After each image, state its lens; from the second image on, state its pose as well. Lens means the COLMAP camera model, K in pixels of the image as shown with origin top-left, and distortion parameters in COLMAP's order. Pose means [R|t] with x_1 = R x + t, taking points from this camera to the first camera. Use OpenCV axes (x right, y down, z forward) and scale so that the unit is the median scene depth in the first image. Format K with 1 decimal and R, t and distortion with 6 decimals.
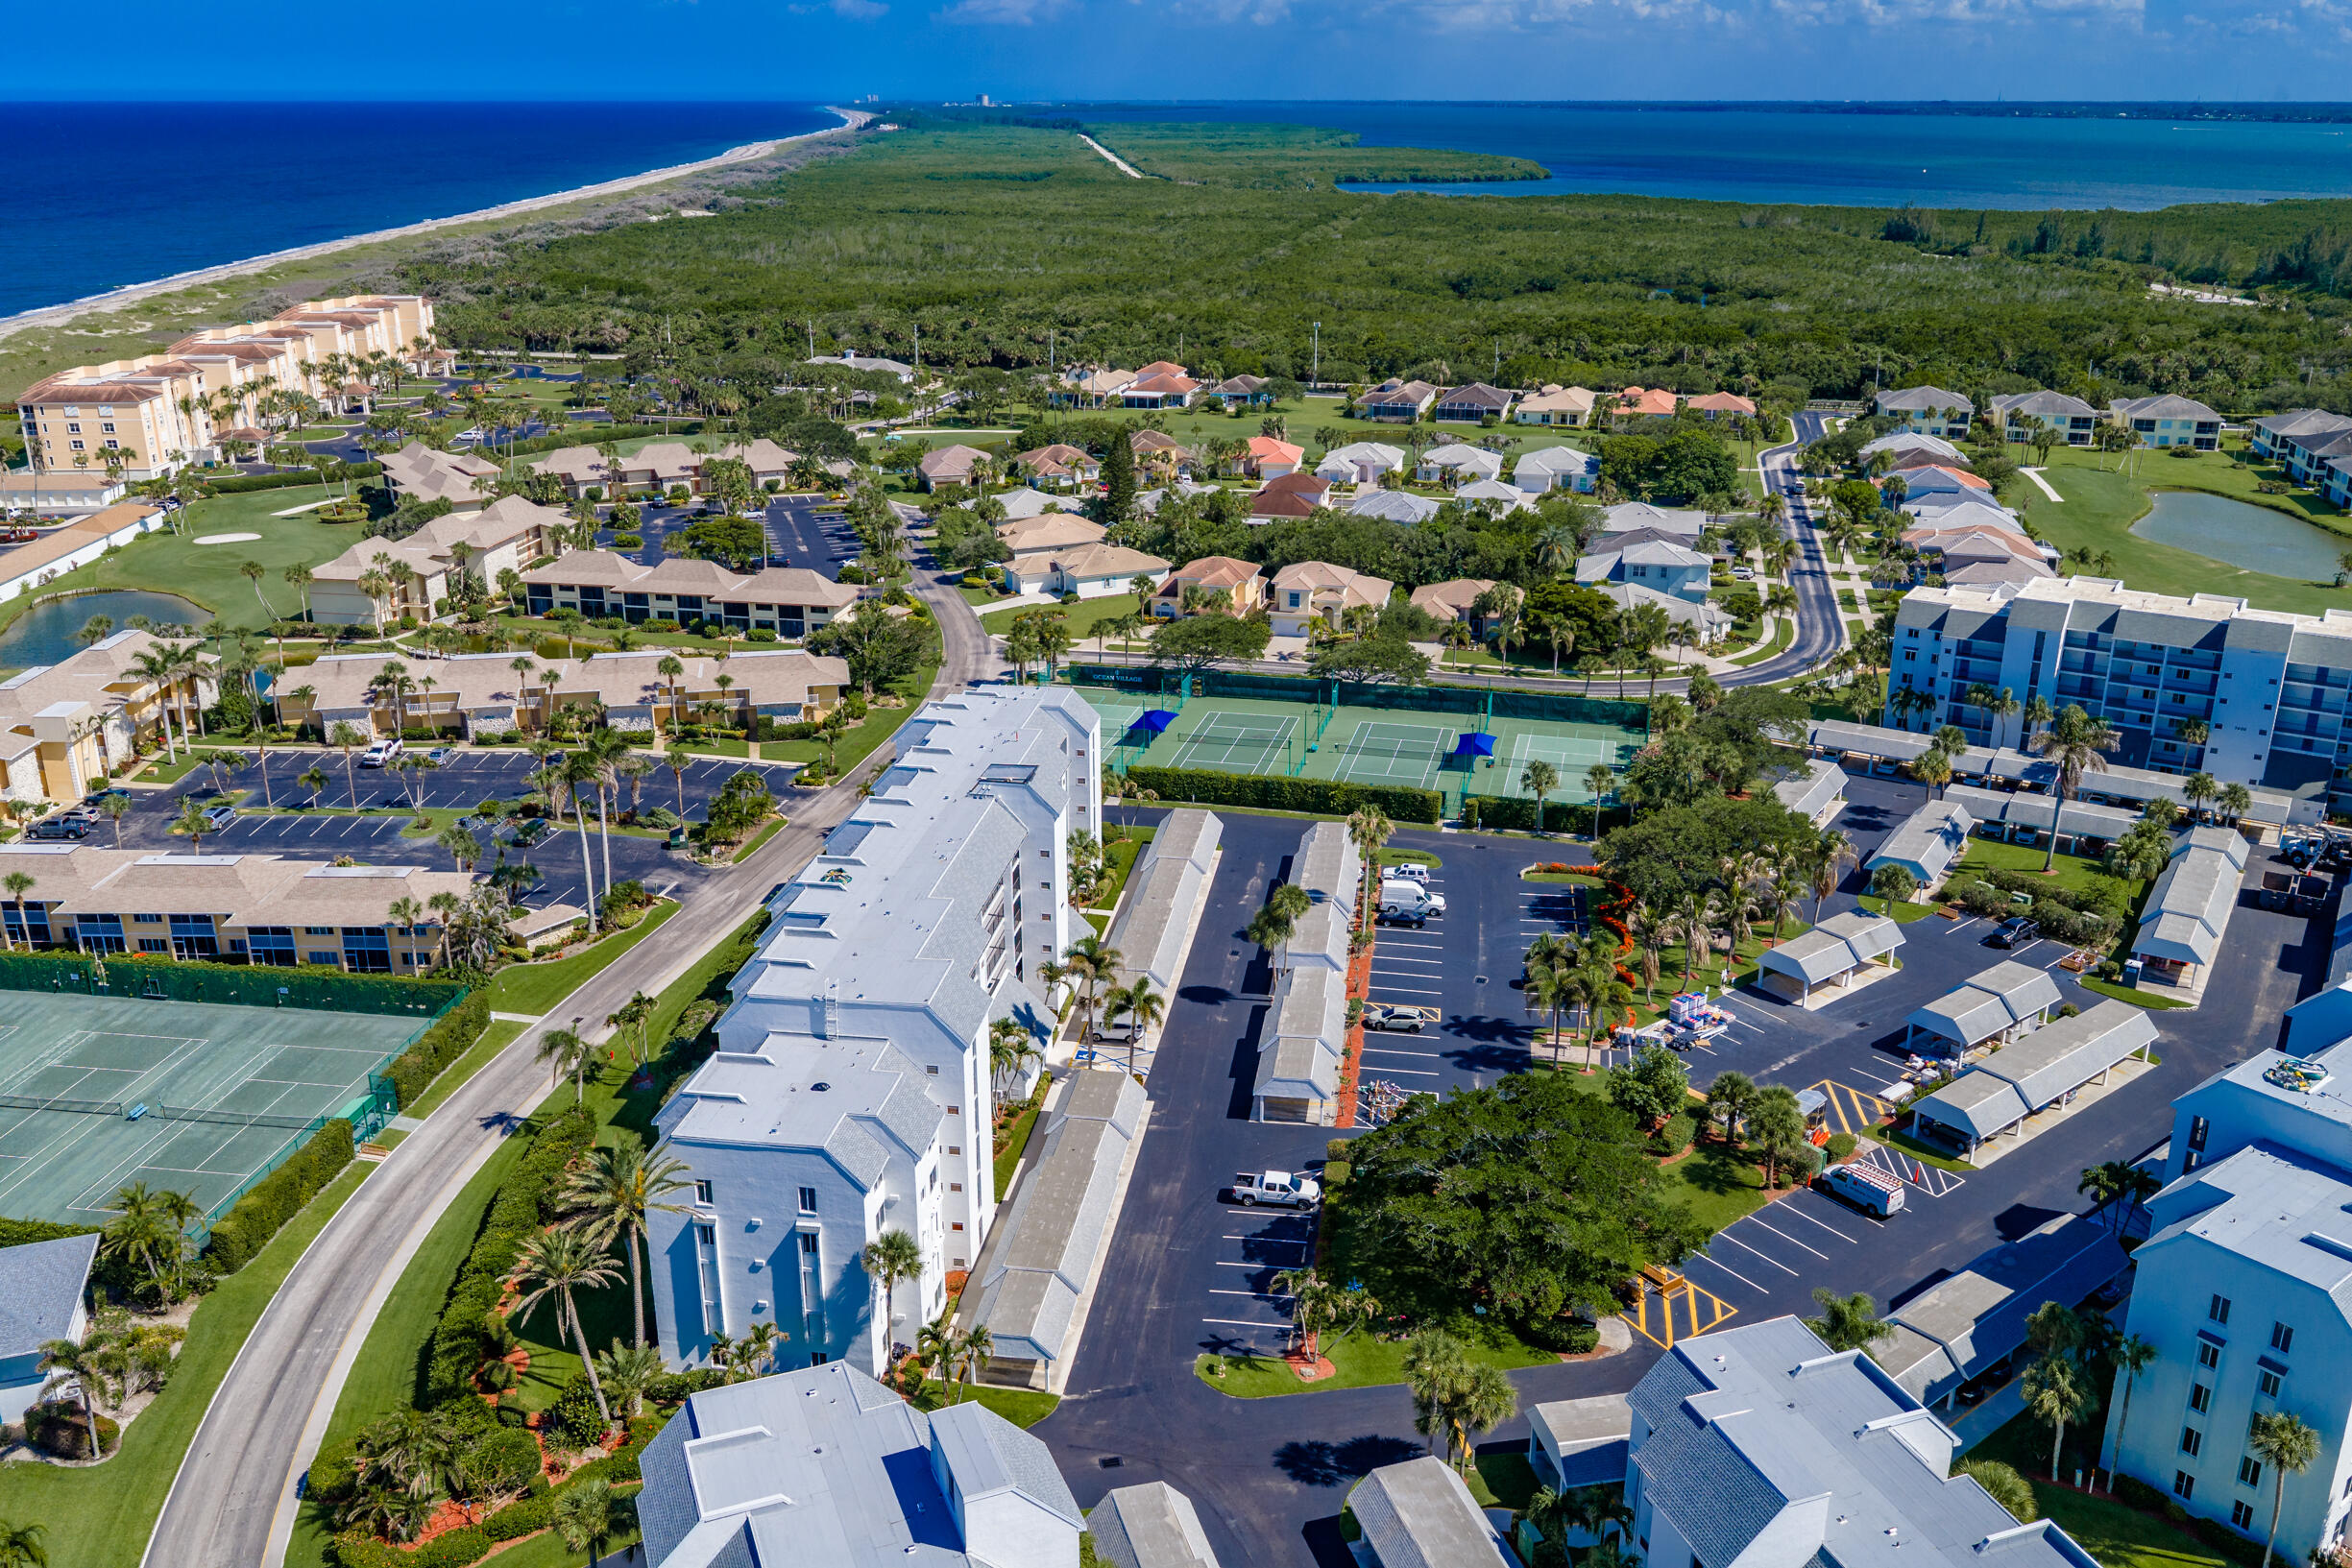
lens RADIAL K [[1956.7, 0, 1183.6], [0, 1956.7, 779.4], [0, 0, 1]] dist [0.030888, -0.058575]
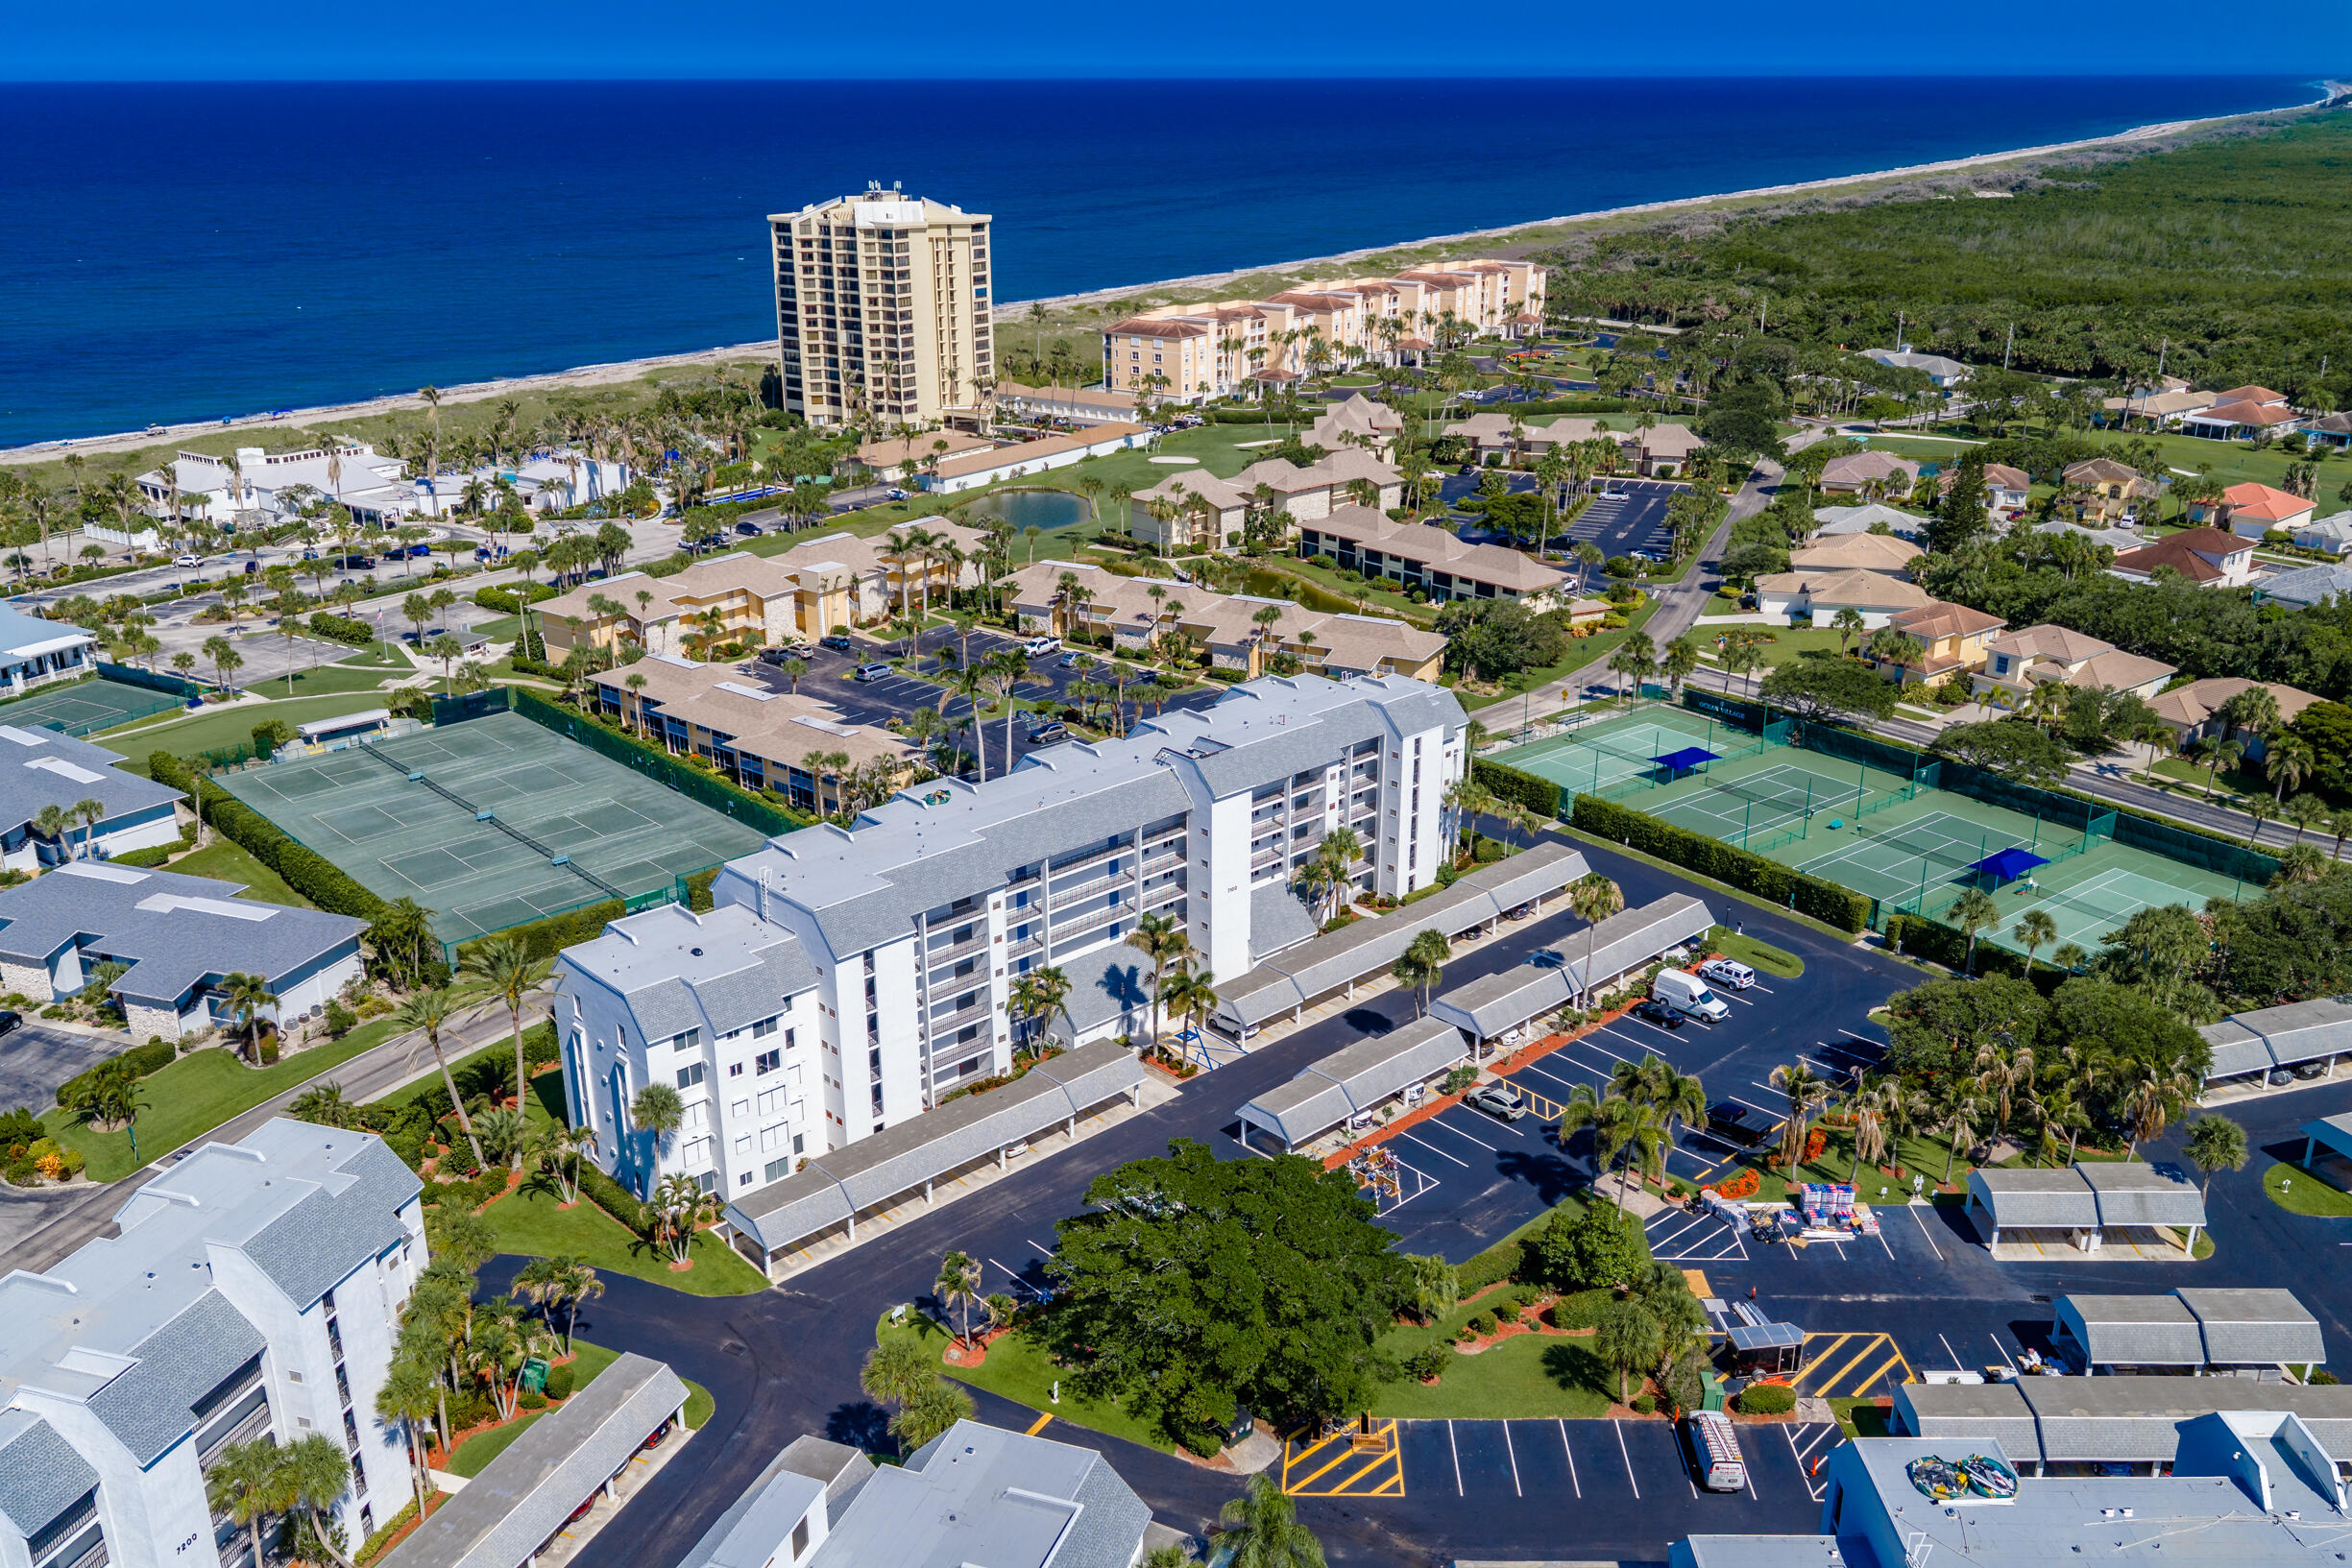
lens RADIAL K [[1956.7, 0, 1183.6], [0, 1956.7, 779.4], [0, 0, 1]] dist [0.030888, -0.058575]
pose [[0.777954, 0.210441, -0.592032, 0.269901], [-0.203503, 0.975845, 0.079457, -0.035195], [0.594452, 0.058666, 0.801988, 0.096438]]
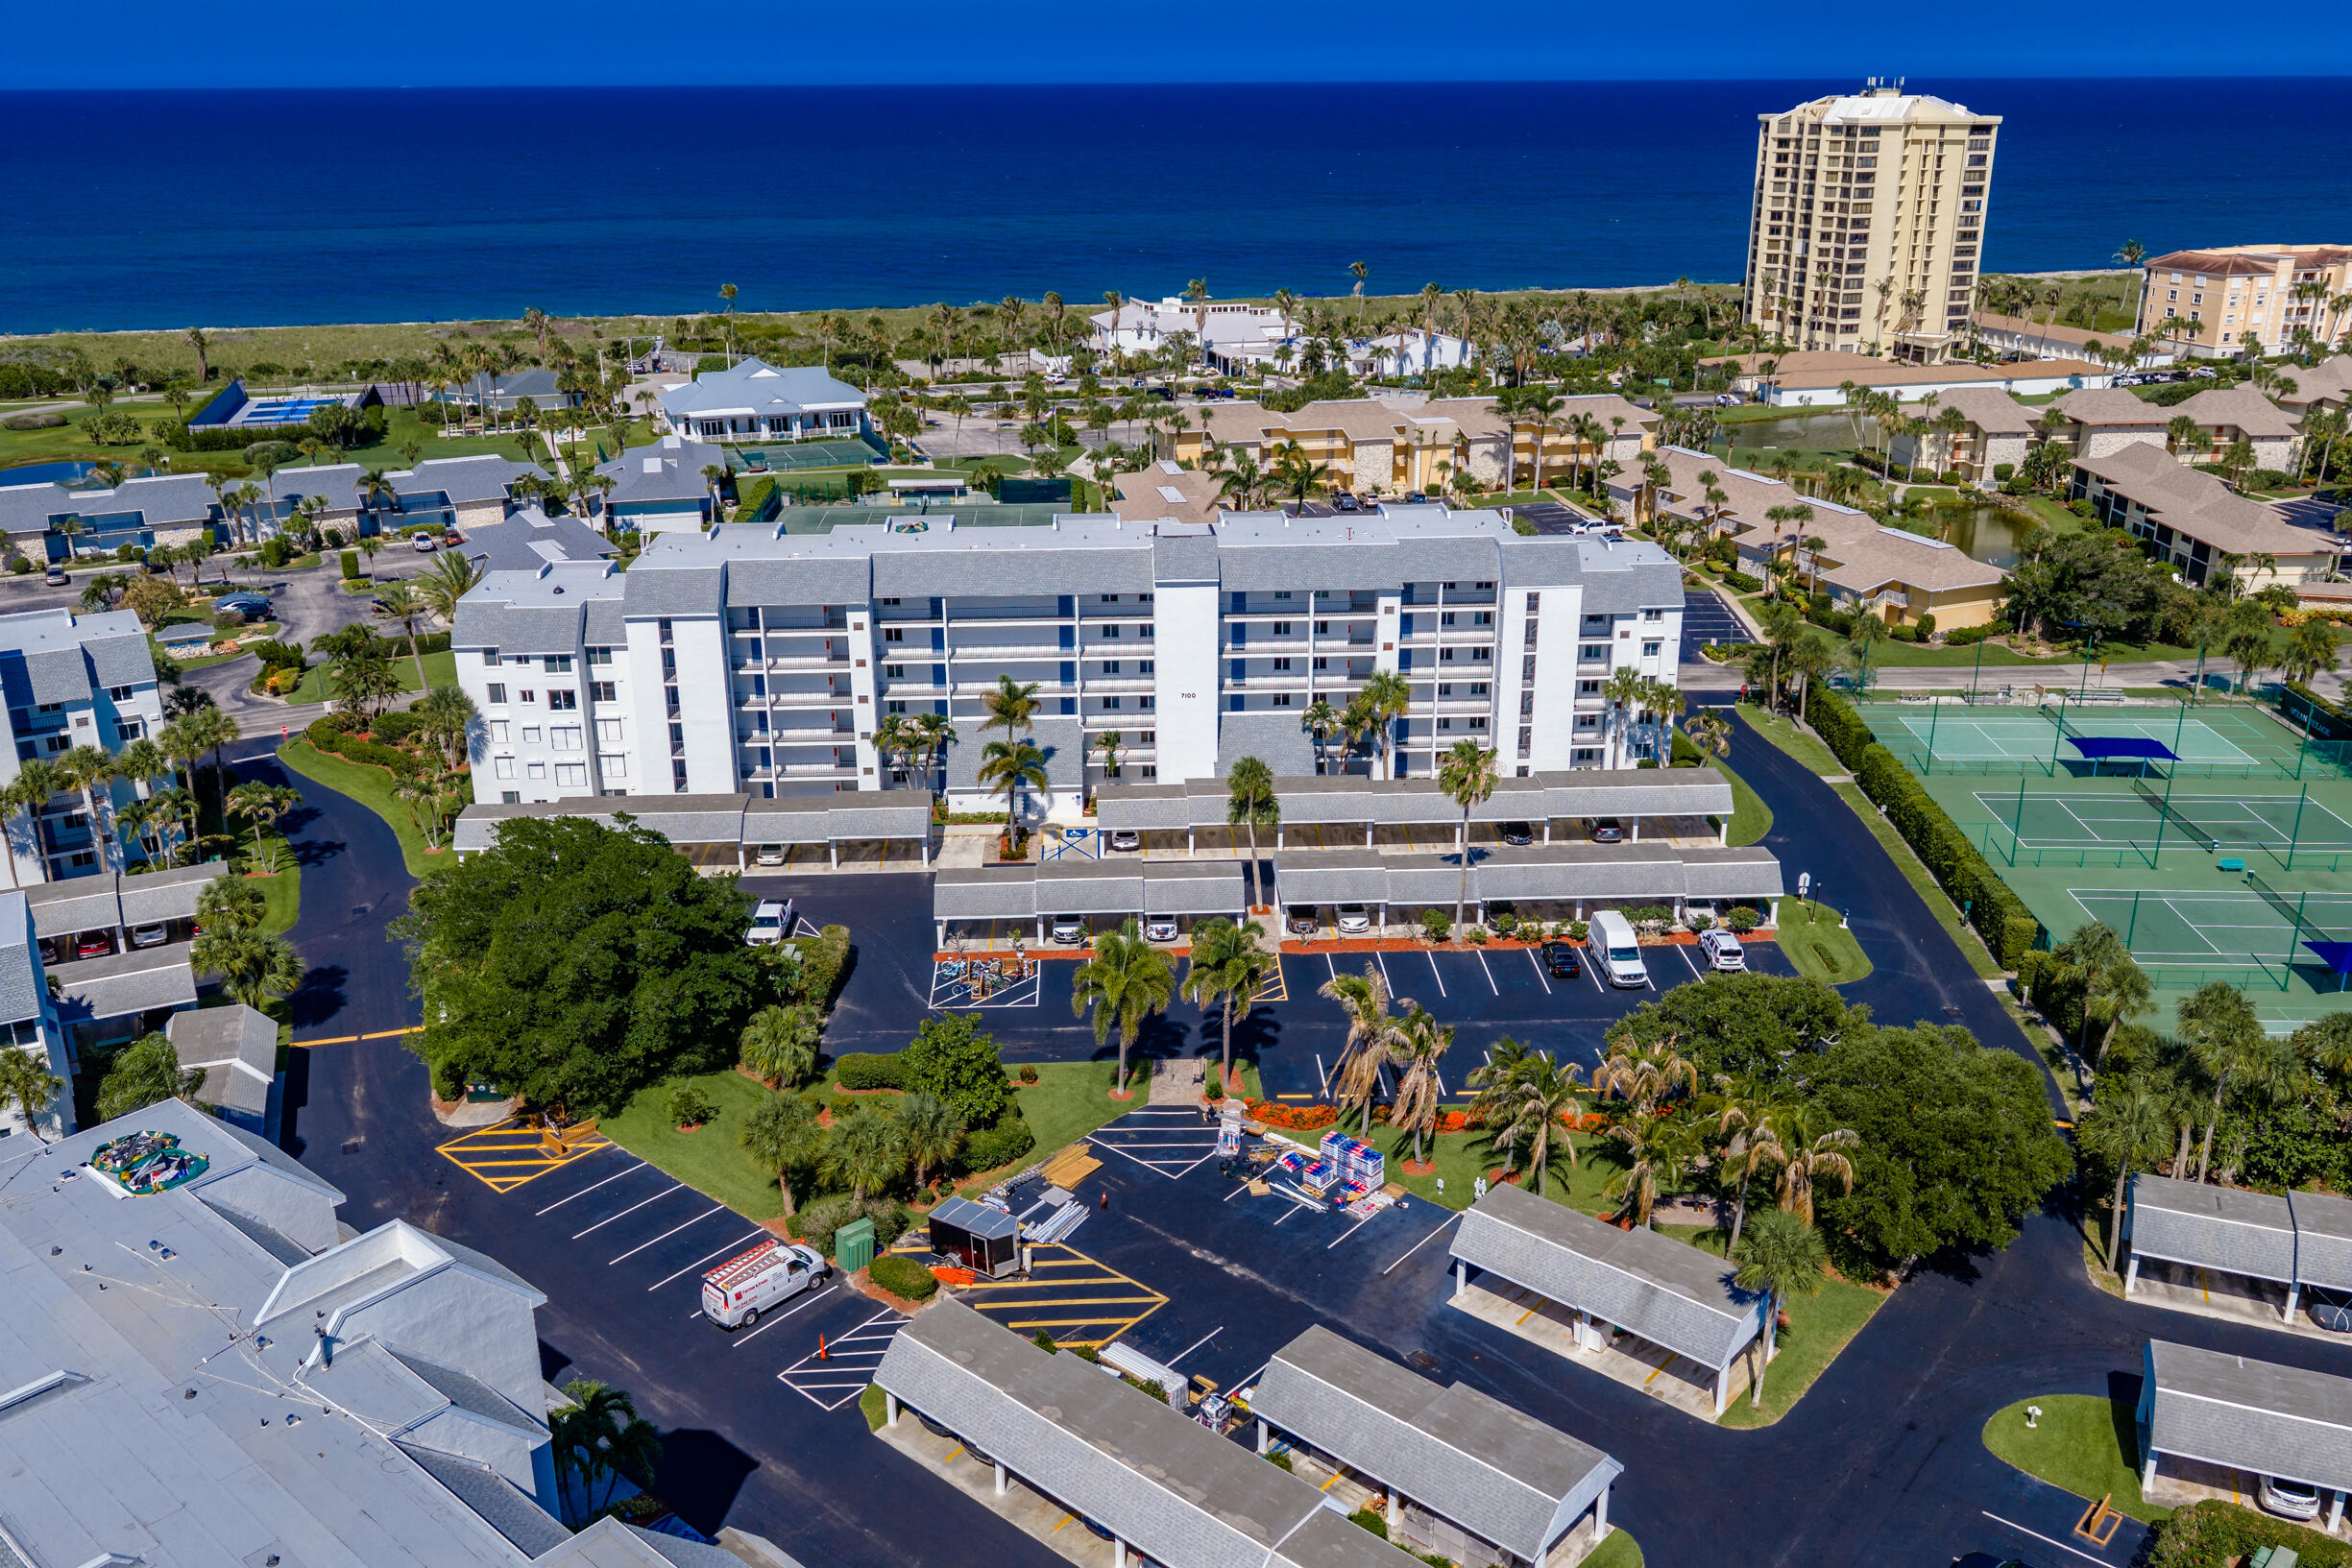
lens RADIAL K [[1956.7, 0, 1183.6], [0, 1956.7, 779.4], [0, 0, 1]] dist [0.030888, -0.058575]
pose [[0.181955, 0.328554, -0.926792, 0.416322], [-0.318269, 0.911468, 0.260637, -0.070863], [0.930375, 0.247545, 0.270415, 0.414941]]
